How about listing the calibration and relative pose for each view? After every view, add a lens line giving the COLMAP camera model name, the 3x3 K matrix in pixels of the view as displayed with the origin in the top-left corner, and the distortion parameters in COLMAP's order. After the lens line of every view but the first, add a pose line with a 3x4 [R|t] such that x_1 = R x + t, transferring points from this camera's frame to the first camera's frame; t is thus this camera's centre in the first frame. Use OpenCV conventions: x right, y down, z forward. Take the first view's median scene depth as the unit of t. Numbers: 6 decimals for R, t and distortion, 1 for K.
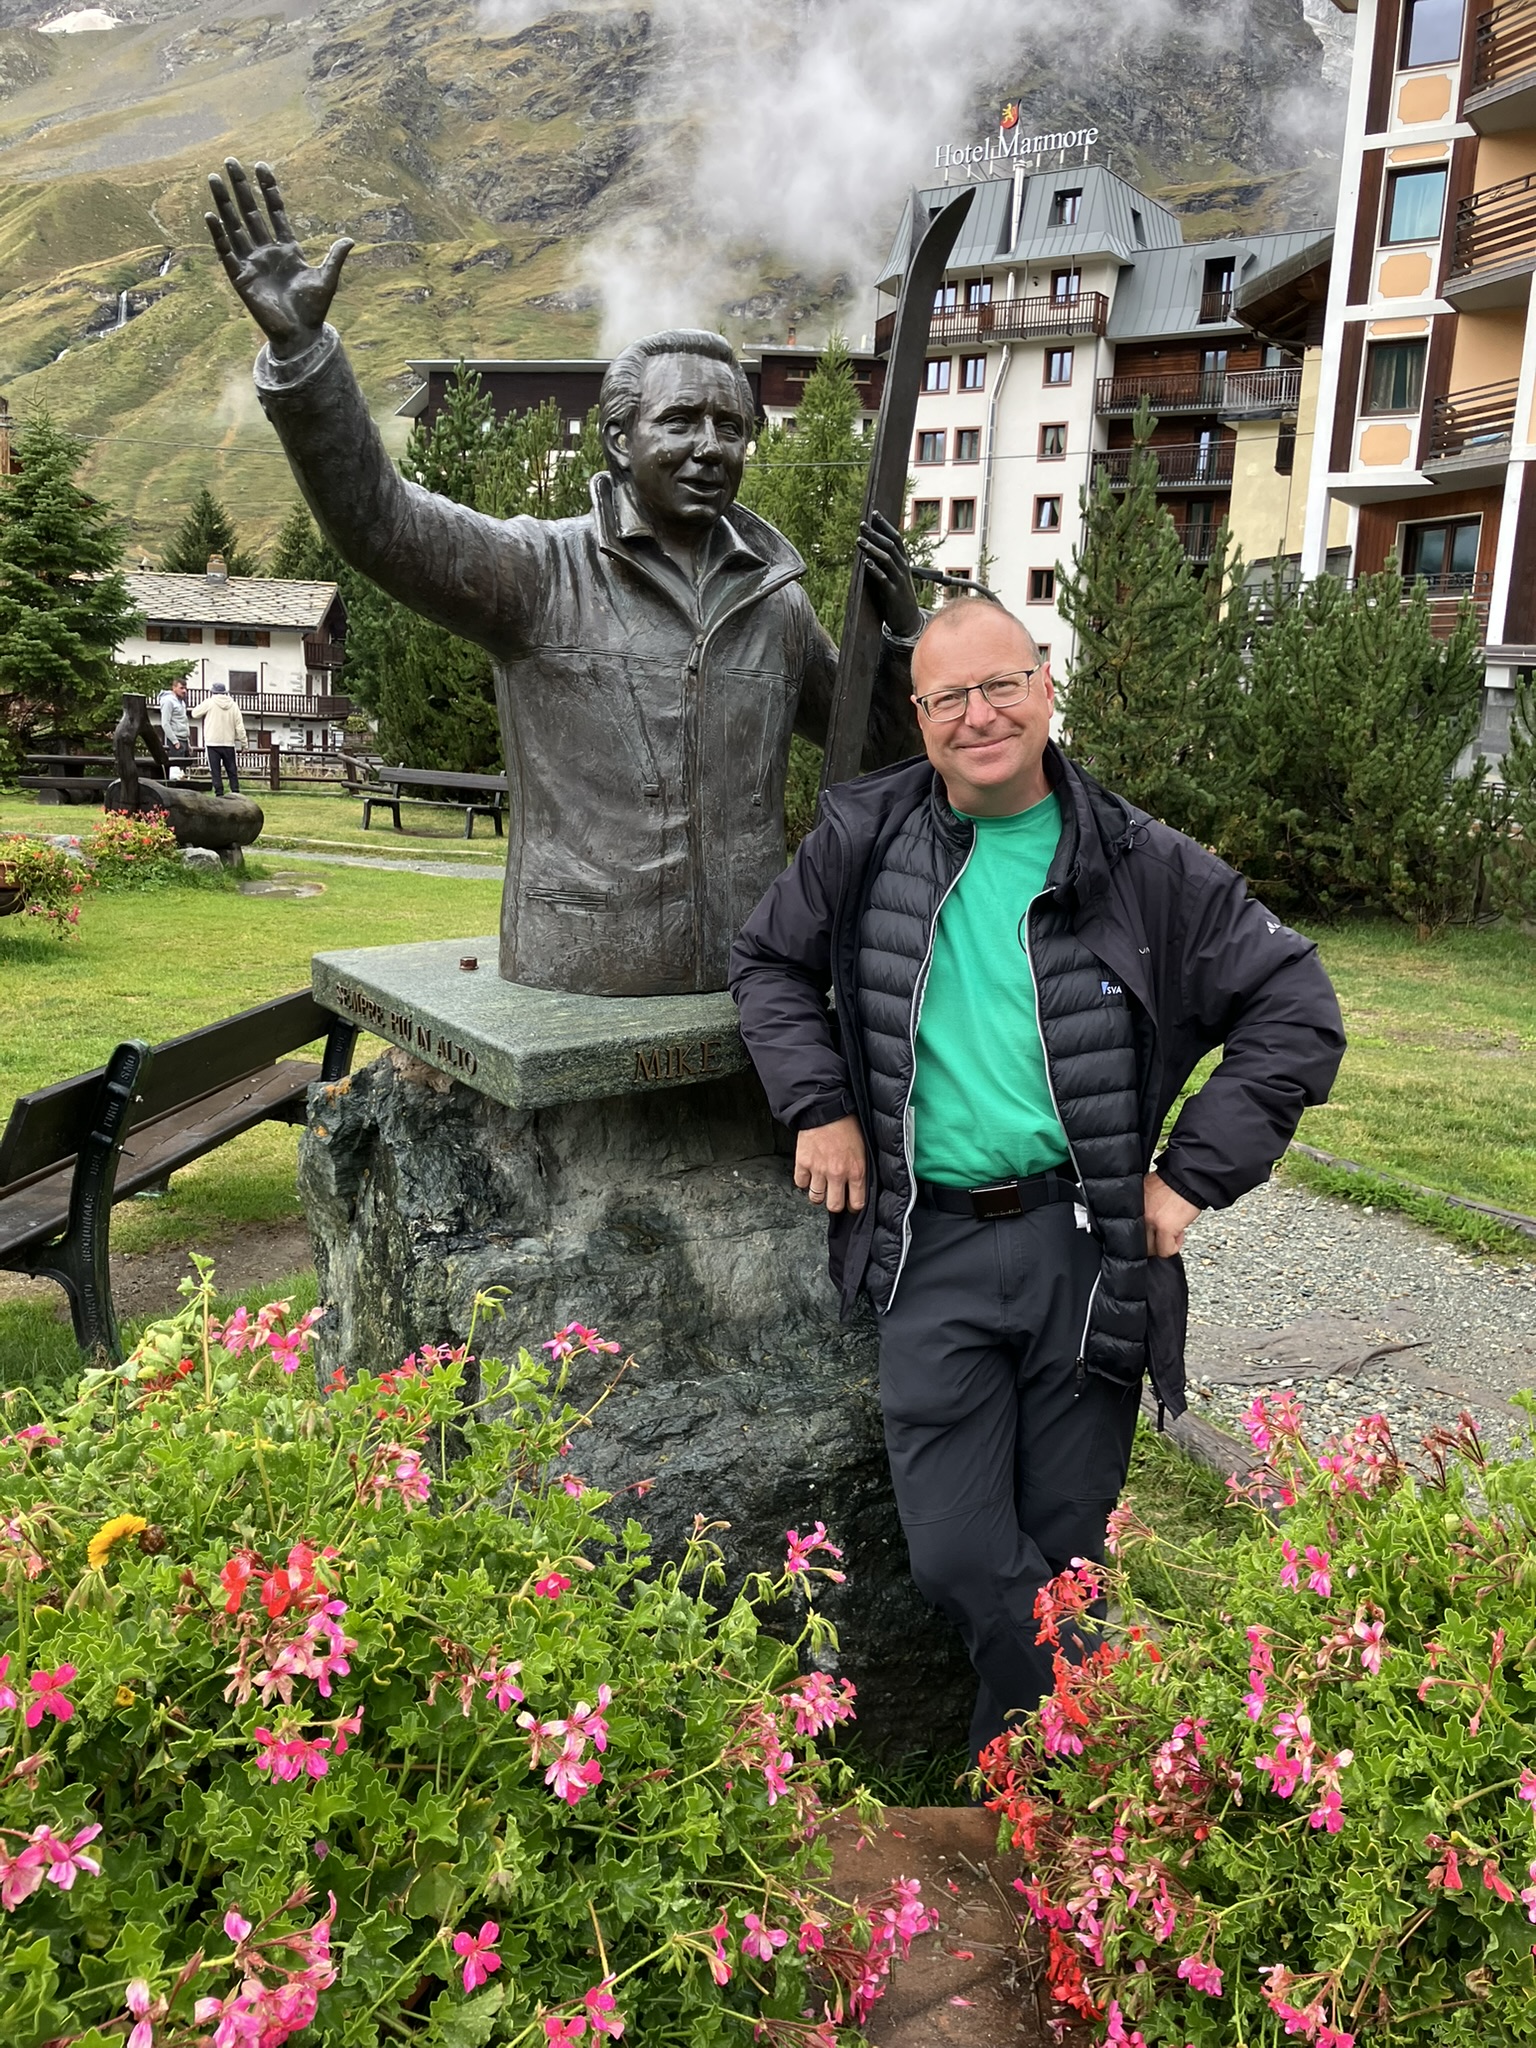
lens RADIAL K [[1653.6, 0, 766.7], [0, 1653.6, 1059.3], [0, 0, 1]] dist [0.002072, 0.003110]
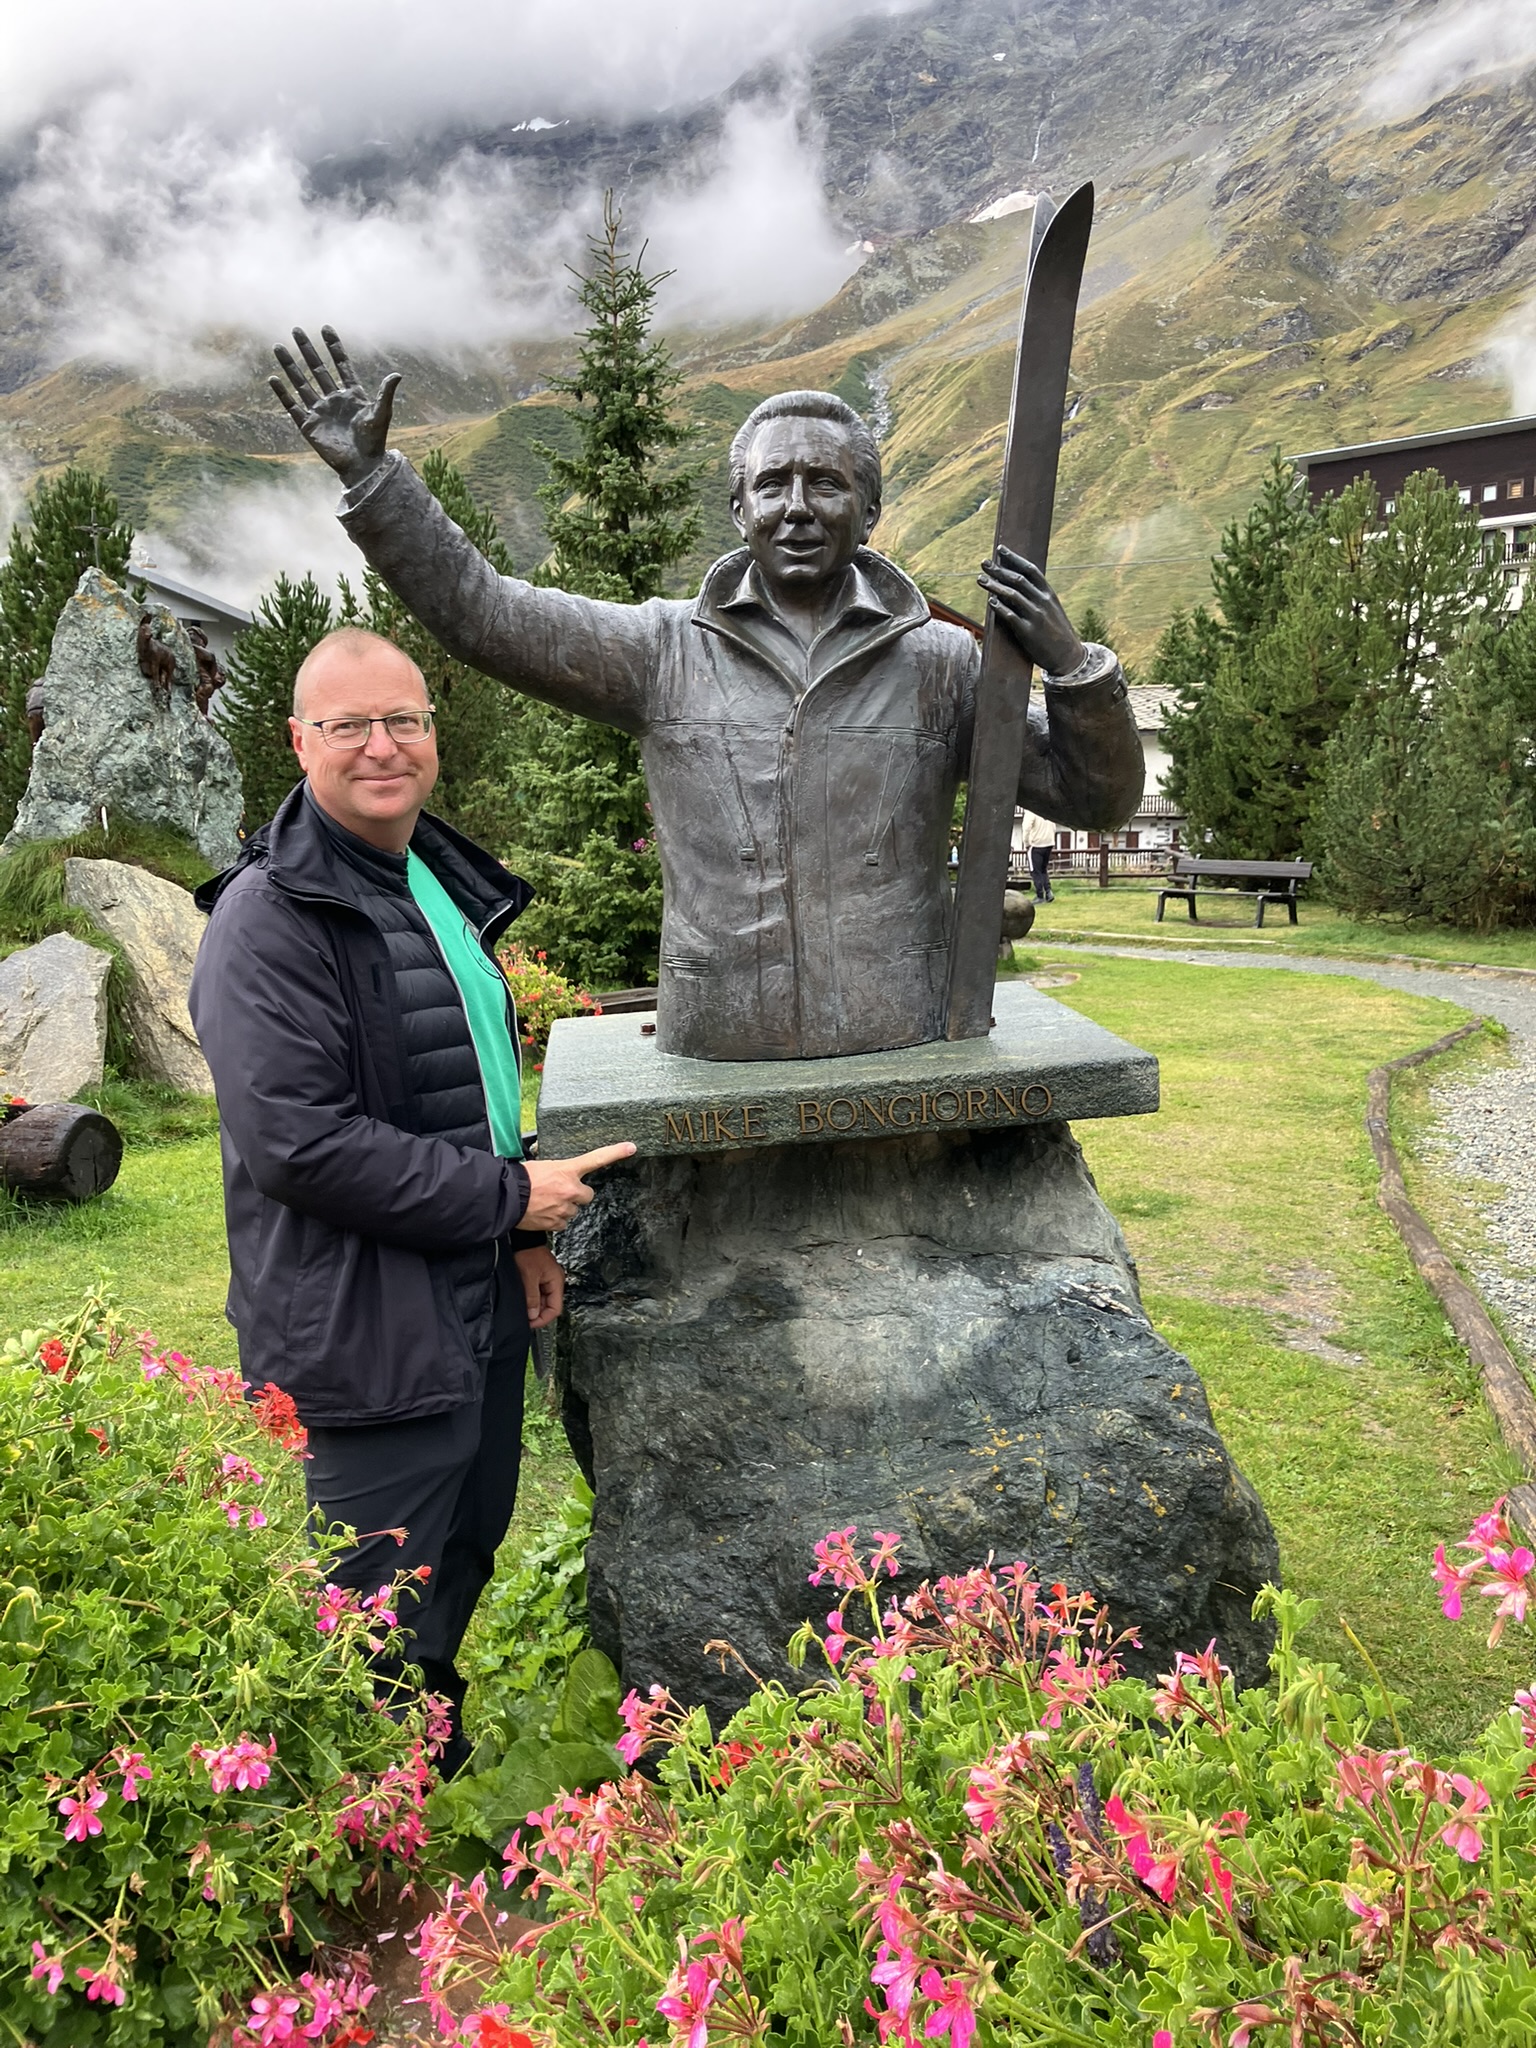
lens RADIAL K [[1642.8, 0, 759.5], [0, 1642.8, 1036.1], [0, 0, 1]] dist [0.016682, 0.003266]
pose [[0.865232, 0.010418, -0.501263, 0.428464], [-0.045848, 0.997239, -0.058413, 0.003484], [0.499270, 0.073523, 0.863321, 0.159303]]
